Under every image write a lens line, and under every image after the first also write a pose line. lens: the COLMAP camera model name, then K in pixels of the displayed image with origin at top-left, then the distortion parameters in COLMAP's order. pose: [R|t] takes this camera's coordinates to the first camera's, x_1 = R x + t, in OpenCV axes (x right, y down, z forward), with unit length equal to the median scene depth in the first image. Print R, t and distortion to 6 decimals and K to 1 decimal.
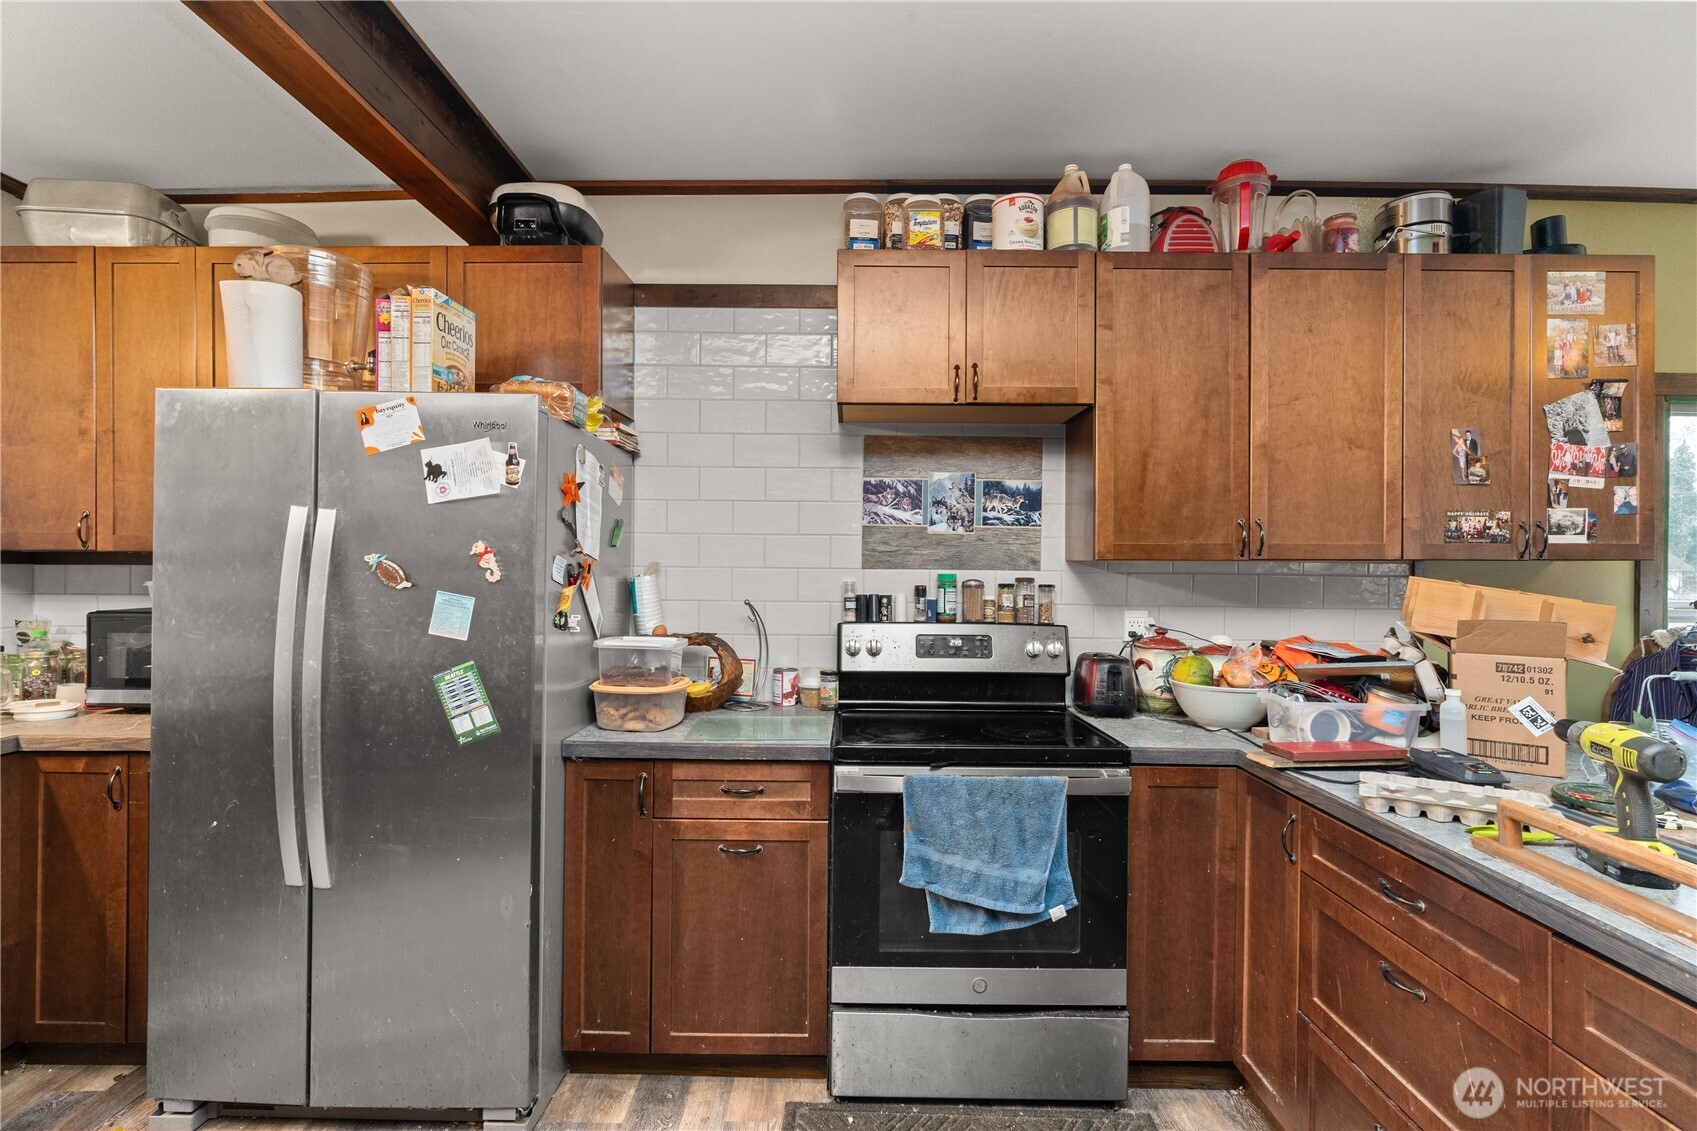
lens RADIAL K [[767.3, 0, 846.8], [0, 767.3, 567.7], [0, 0, 1]] dist [-0.011490, 0.002049]
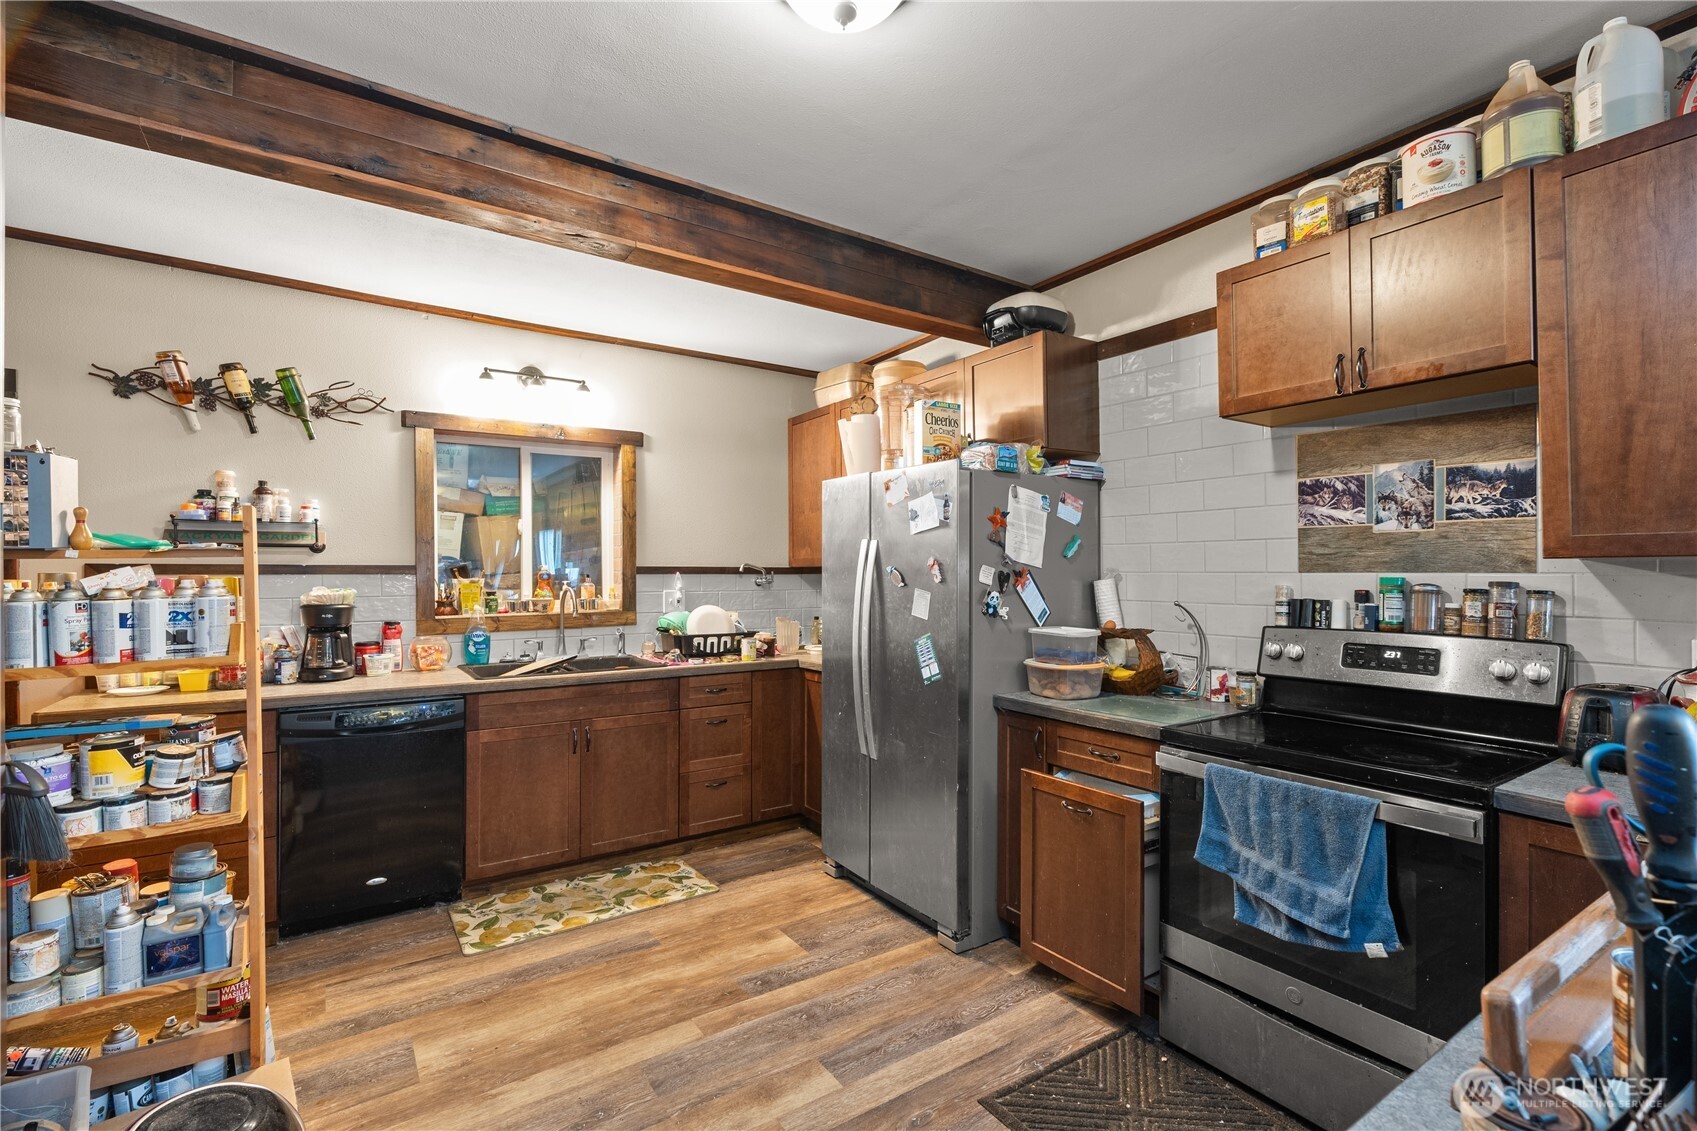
lens RADIAL K [[767.3, 0, 858.3], [0, 767.3, 569.2], [0, 0, 1]] dist [-0.011490, 0.002049]
pose [[0.565751, -0.012950, -0.824475, 0.552864], [0.005406, 0.999913, -0.011996, 0.006309], [0.824558, 0.002330, 0.565772, -0.012907]]
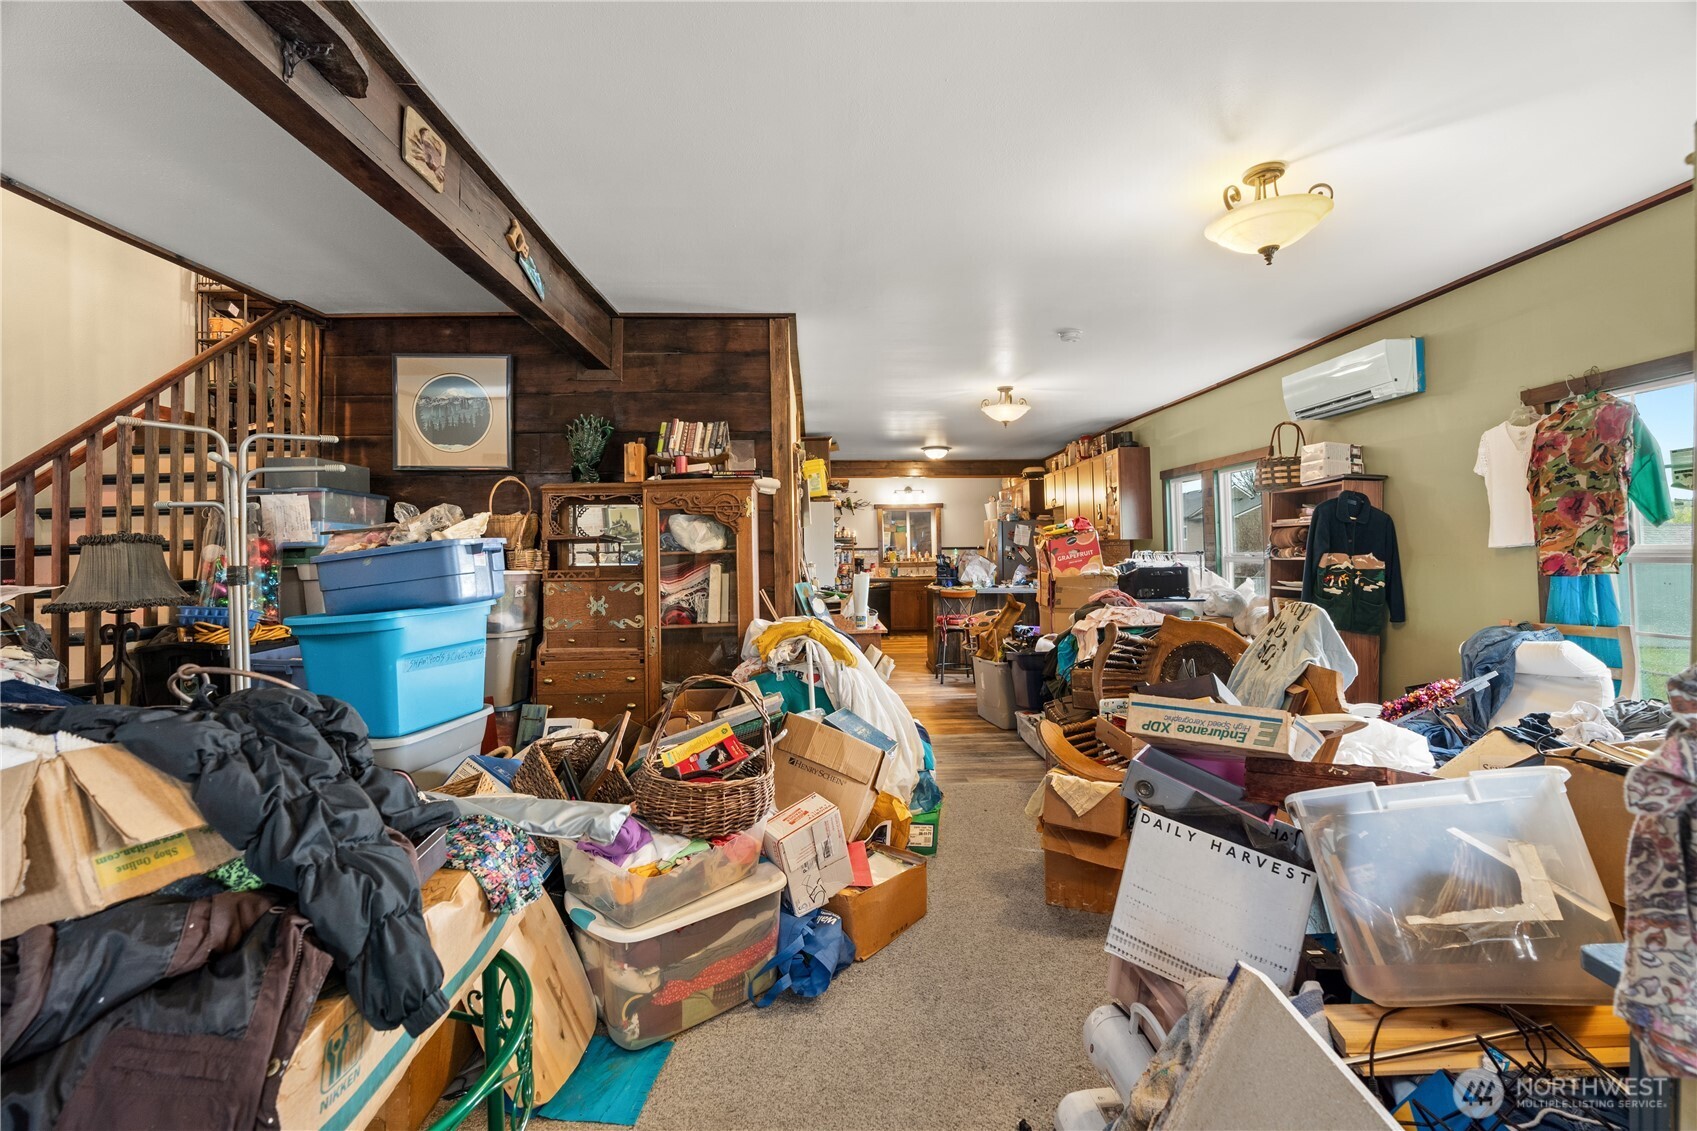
lens RADIAL K [[767.3, 0, 846.2], [0, 767.3, 529.2], [0, 0, 1]] dist [-0.011490, 0.002049]
pose [[0.035417, -0.041645, -0.998505, 4.168630], [0.013127, 0.999065, -0.041203, 0.063505], [0.999286, -0.011648, 0.035930, -0.295822]]
